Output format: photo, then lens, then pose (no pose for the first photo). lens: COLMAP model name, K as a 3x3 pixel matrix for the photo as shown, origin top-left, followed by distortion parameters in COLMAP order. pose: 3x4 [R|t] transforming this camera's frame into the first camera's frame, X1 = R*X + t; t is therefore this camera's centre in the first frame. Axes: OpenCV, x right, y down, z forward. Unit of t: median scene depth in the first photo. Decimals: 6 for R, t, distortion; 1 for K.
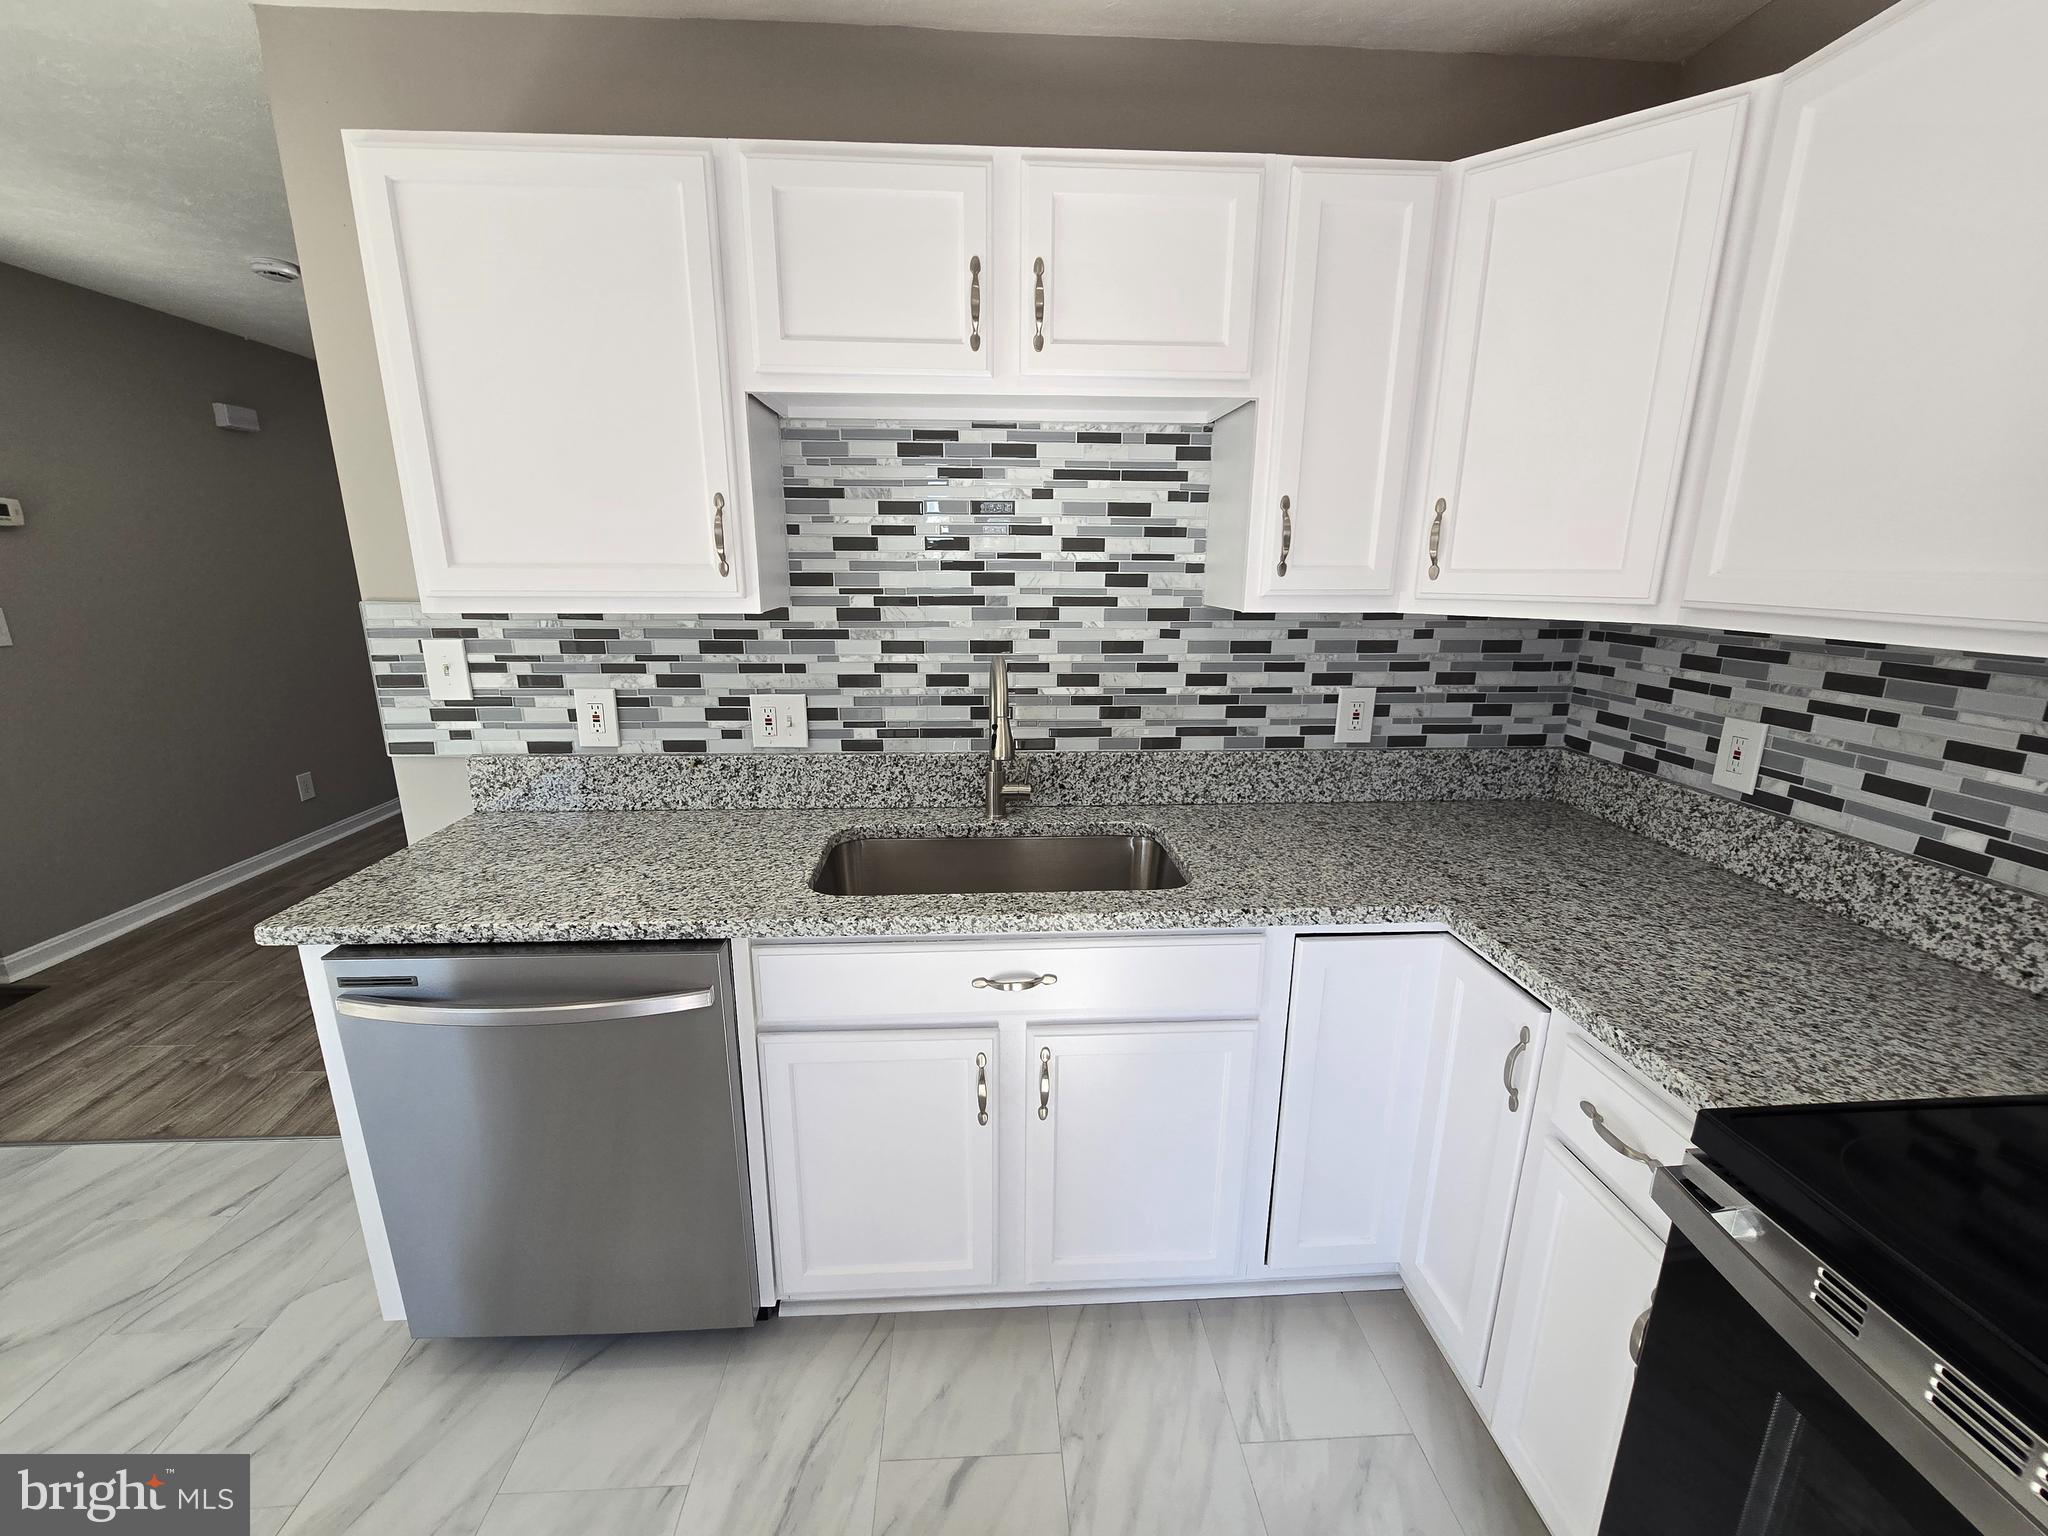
lens RADIAL K [[845.0, 0, 1013.6], [0, 845.0, 778.7], [0, 0, 1]] dist [-0.007133, 0.000078]
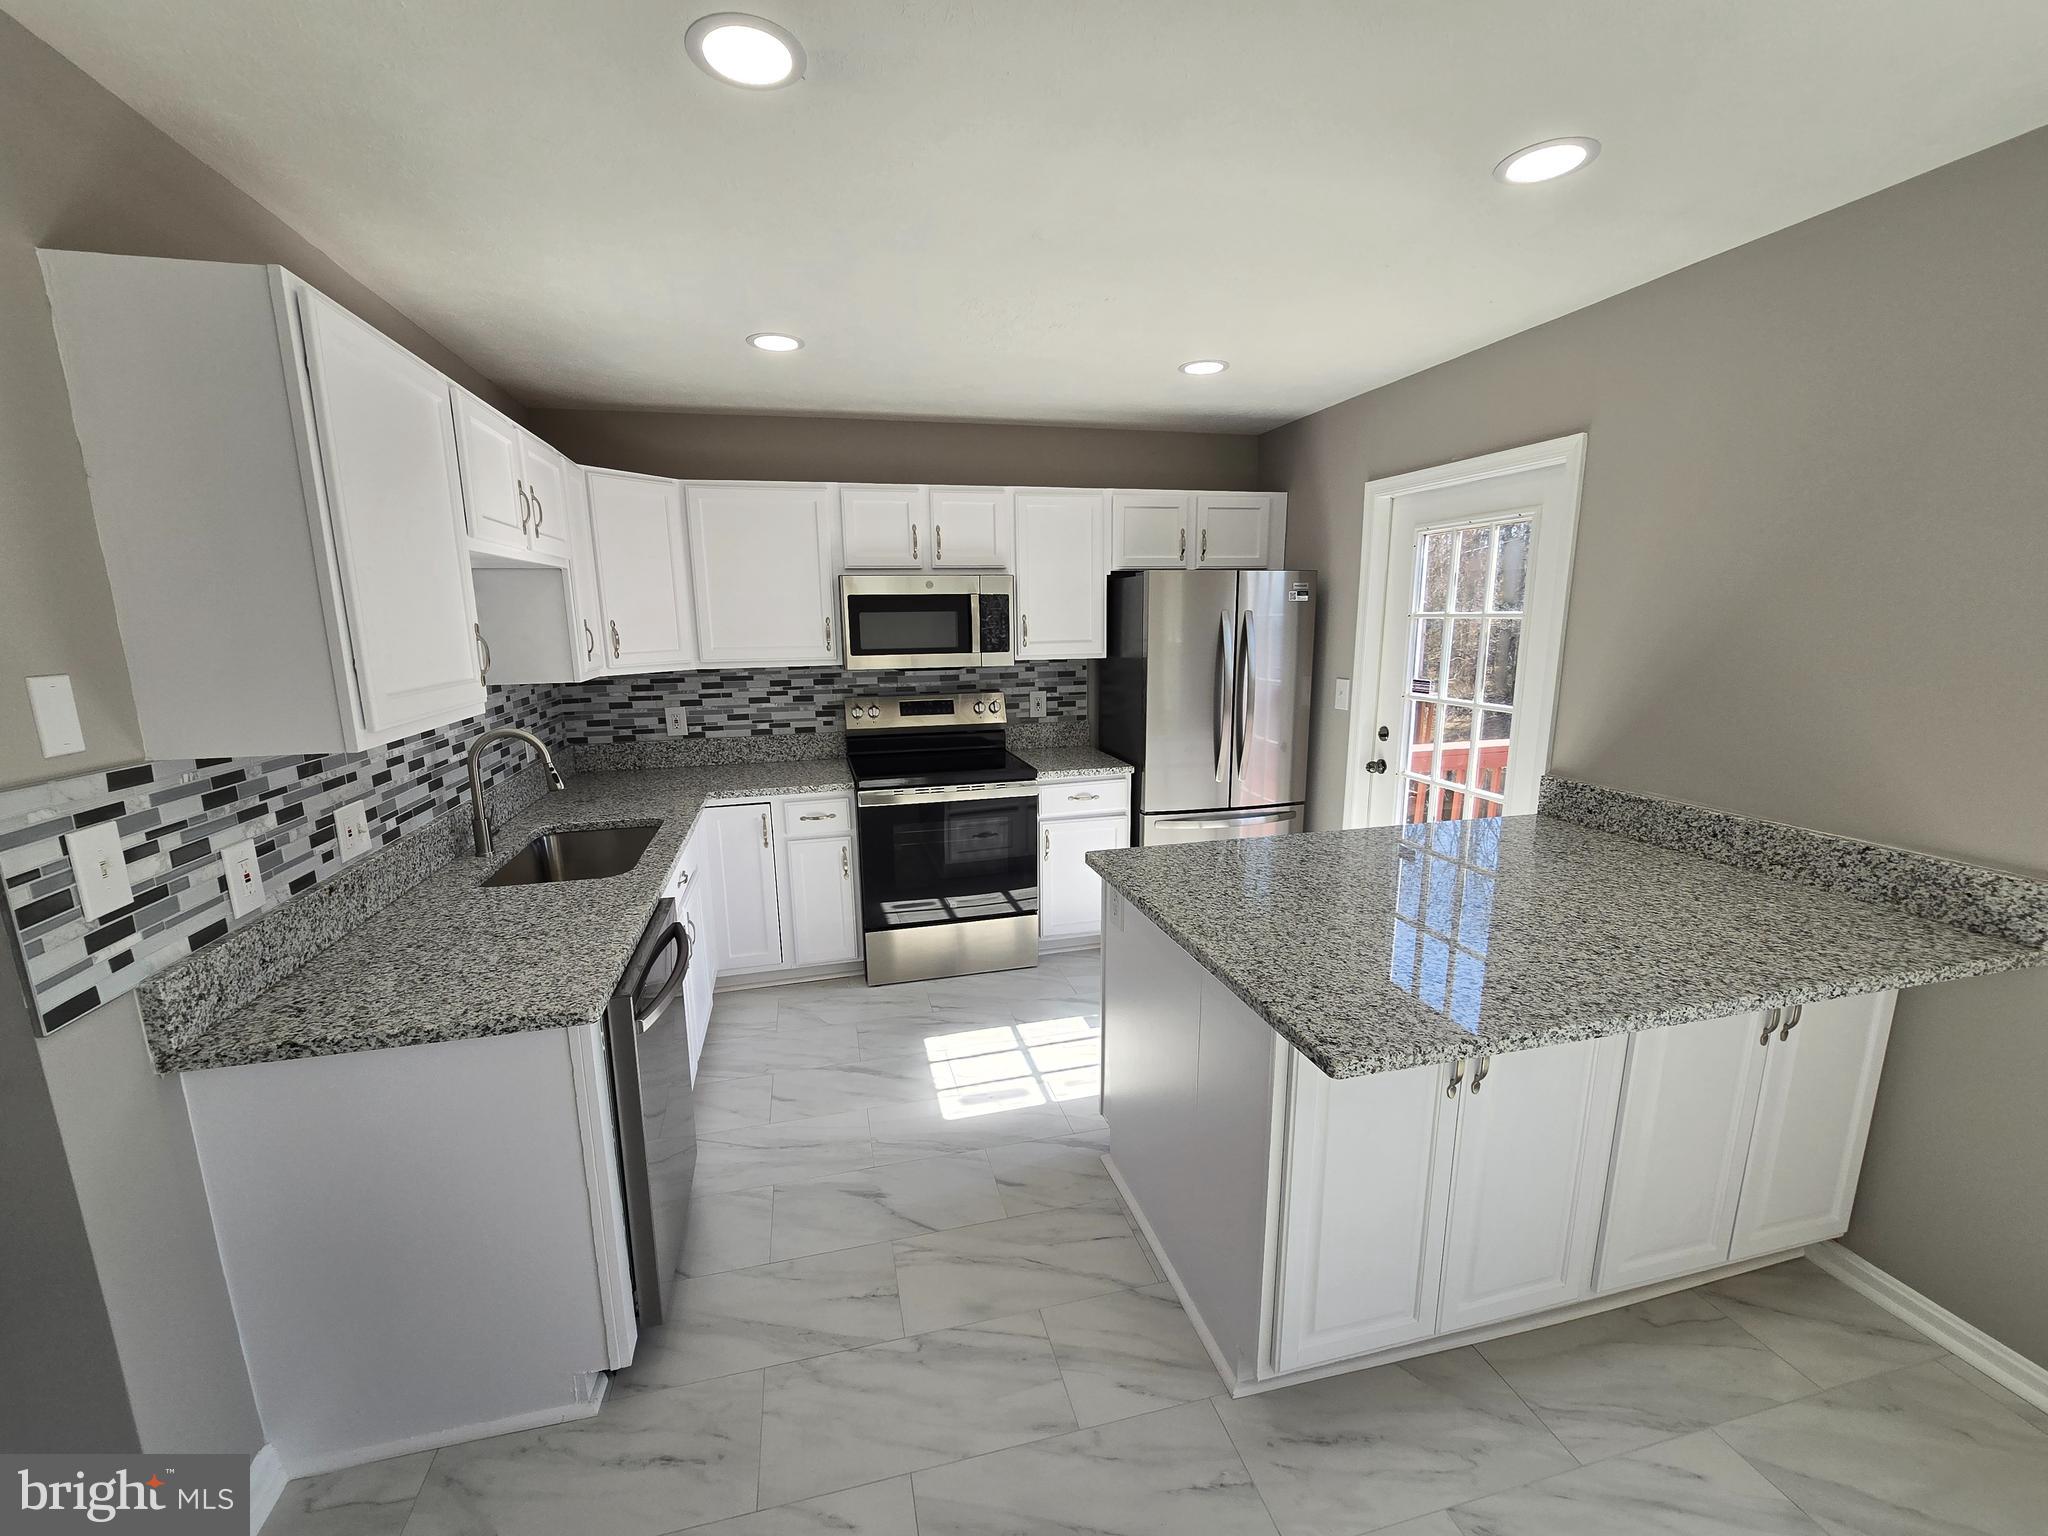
lens RADIAL K [[845.0, 0, 1014.5], [0, 845.0, 781.6], [0, 0, 1]] dist [-0.007133, 0.000078]
pose [[-0.190498, -0.194451, 0.962237, -1.466946], [0.255451, 0.936600, 0.239843, -0.171559], [-0.947869, 0.291494, -0.128748, 0.369022]]
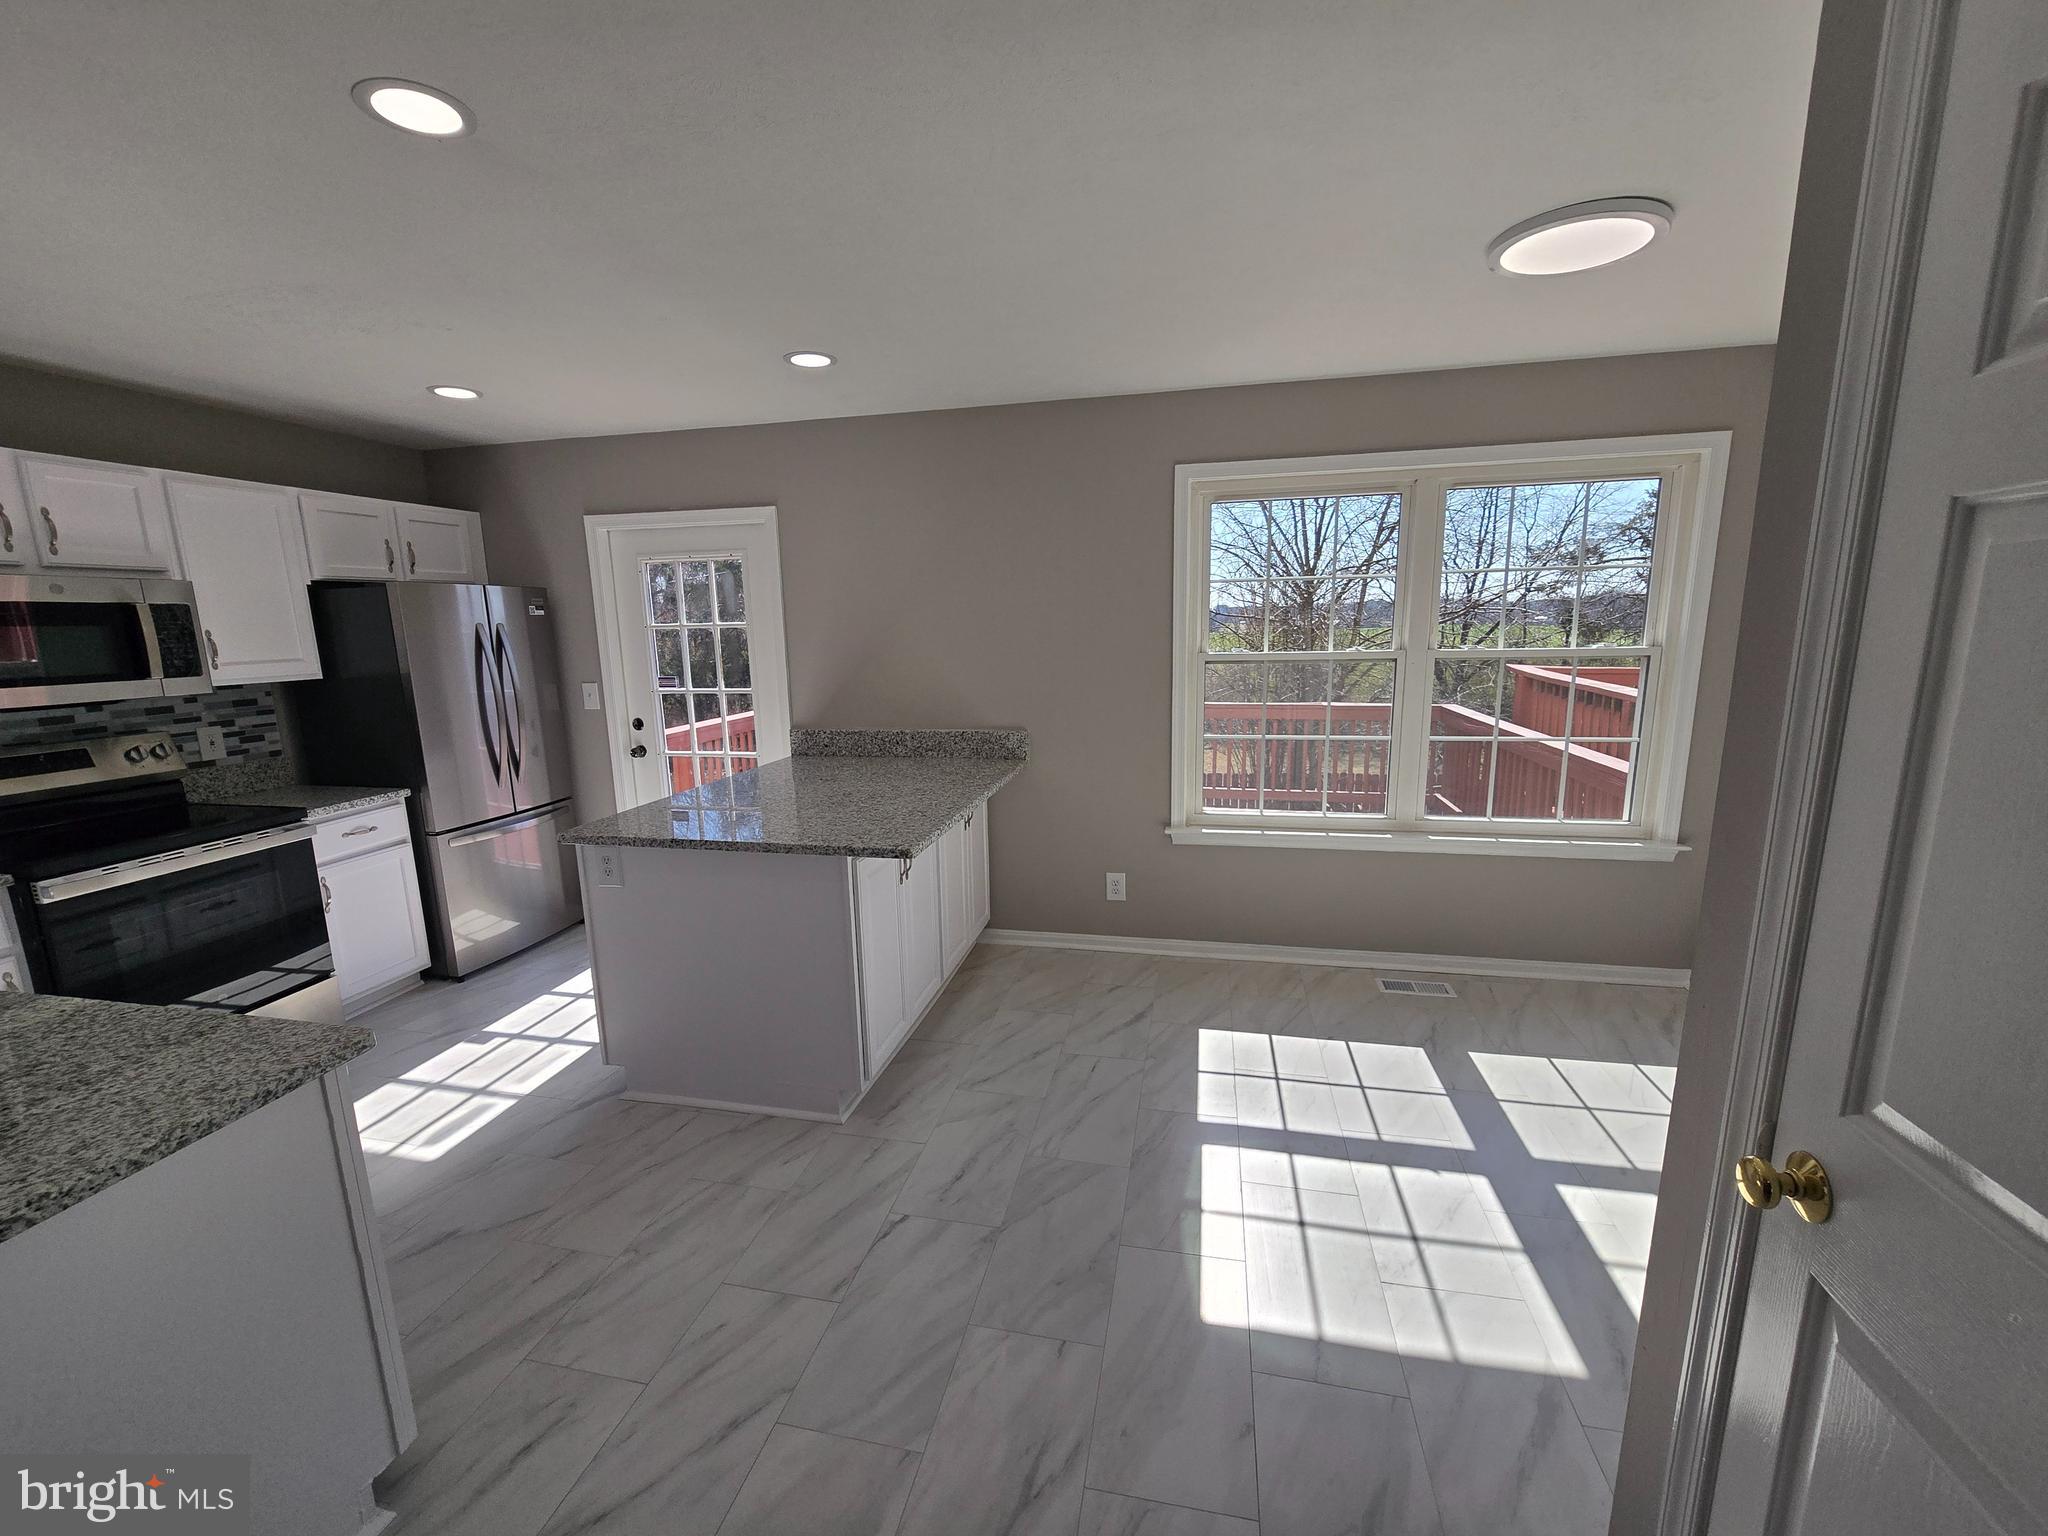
lens RADIAL K [[845.0, 0, 1027.1], [0, 845.0, 784.6], [0, 0, 1]] dist [-0.007133, 0.000078]
pose [[-0.966254, -0.035769, 0.255097, -1.393453], [0.077754, 0.903621, 0.421216, -0.364798], [-0.245577, 0.426837, -0.870346, 1.209663]]
